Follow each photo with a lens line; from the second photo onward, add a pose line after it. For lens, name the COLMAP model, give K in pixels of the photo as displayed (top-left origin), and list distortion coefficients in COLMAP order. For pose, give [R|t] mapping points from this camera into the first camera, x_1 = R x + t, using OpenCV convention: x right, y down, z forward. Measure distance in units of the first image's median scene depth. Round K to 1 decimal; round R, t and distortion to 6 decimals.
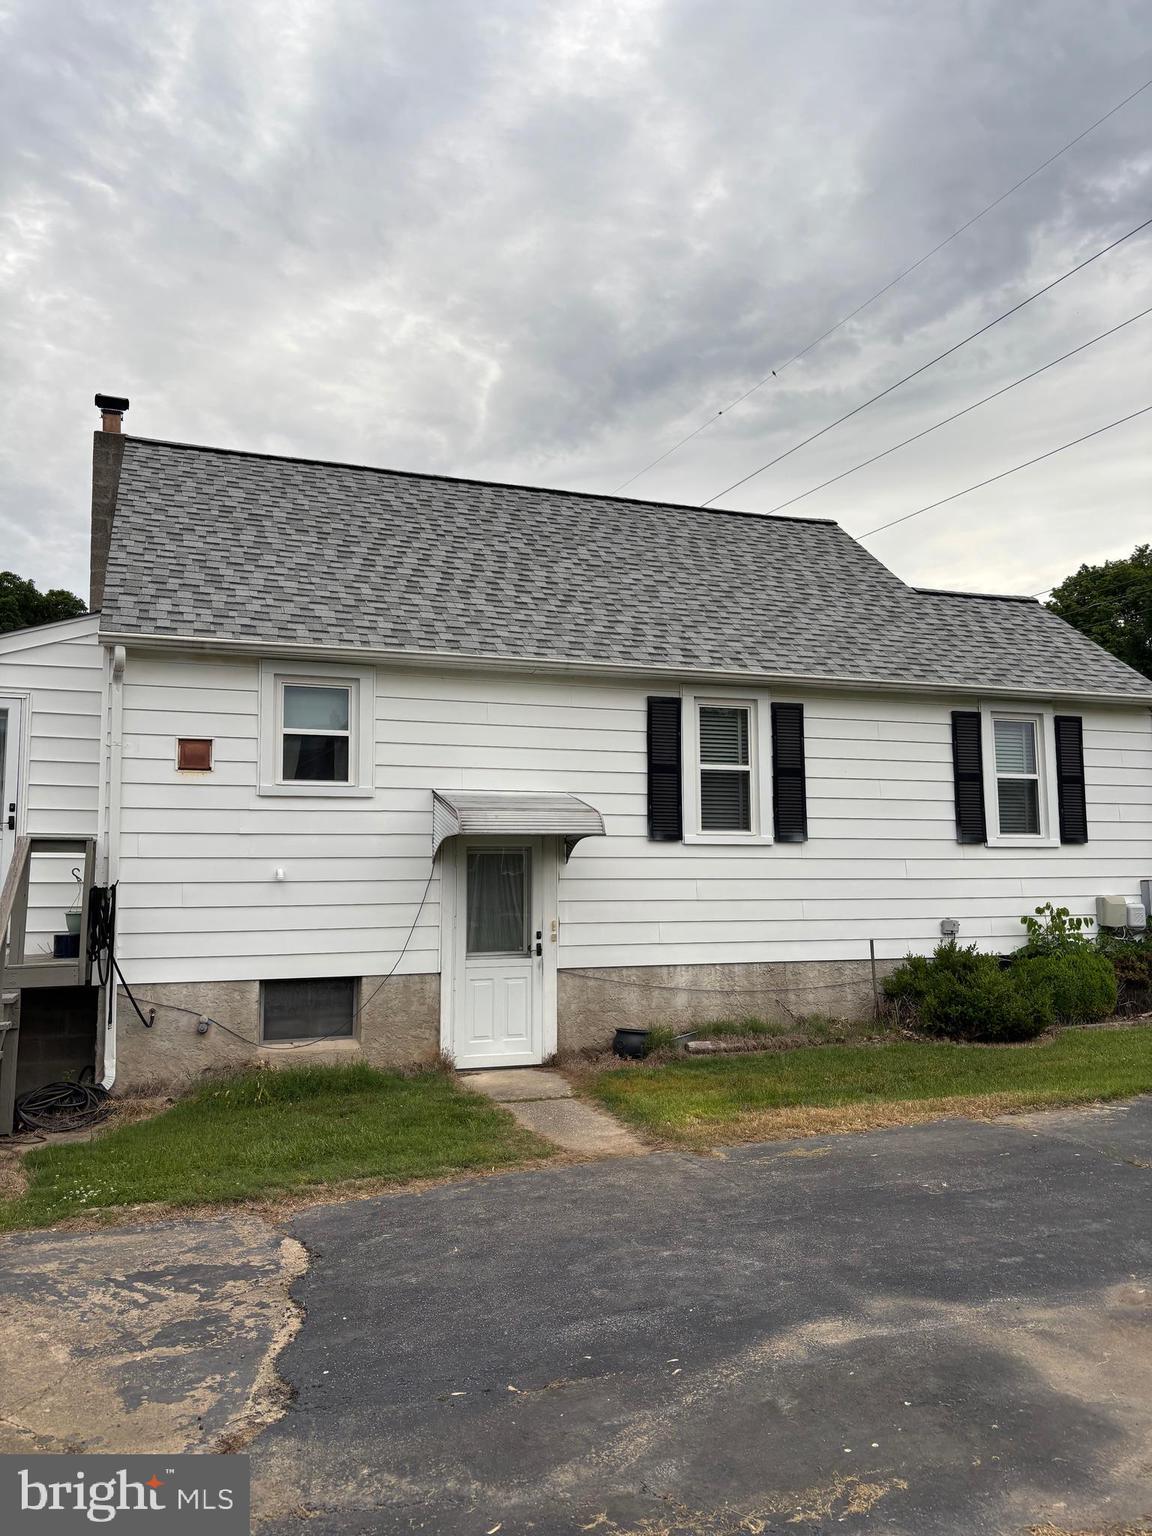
lens RADIAL K [[1160.3, 0, 576.8], [0, 1160.3, 770.8], [0, 0, 1]] dist [0.049154, -0.048503]
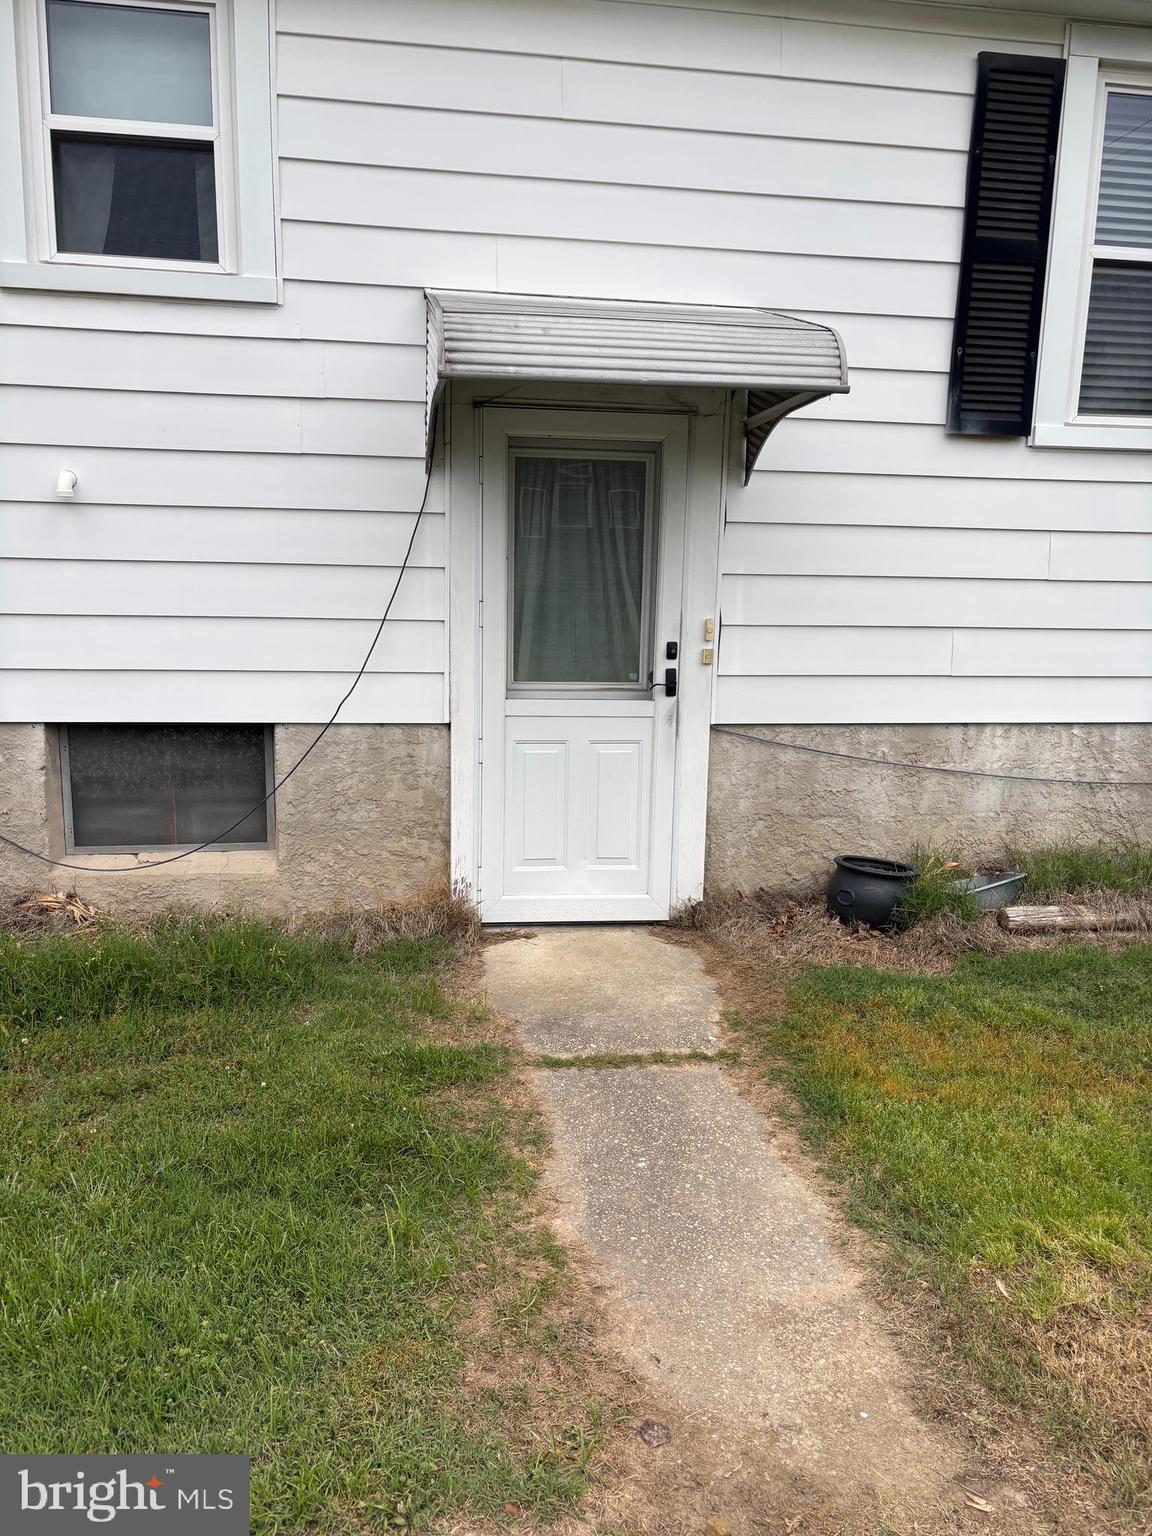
lens RADIAL K [[1160.3, 0, 562.9], [0, 1160.3, 767.1], [0, 0, 1]] dist [0.049154, -0.048503]
pose [[0.981668, 0.059843, -0.180961, 0.009629], [-0.009782, 0.963999, 0.265725, 0.073122], [0.190348, -0.259083, 0.946913, 0.604801]]
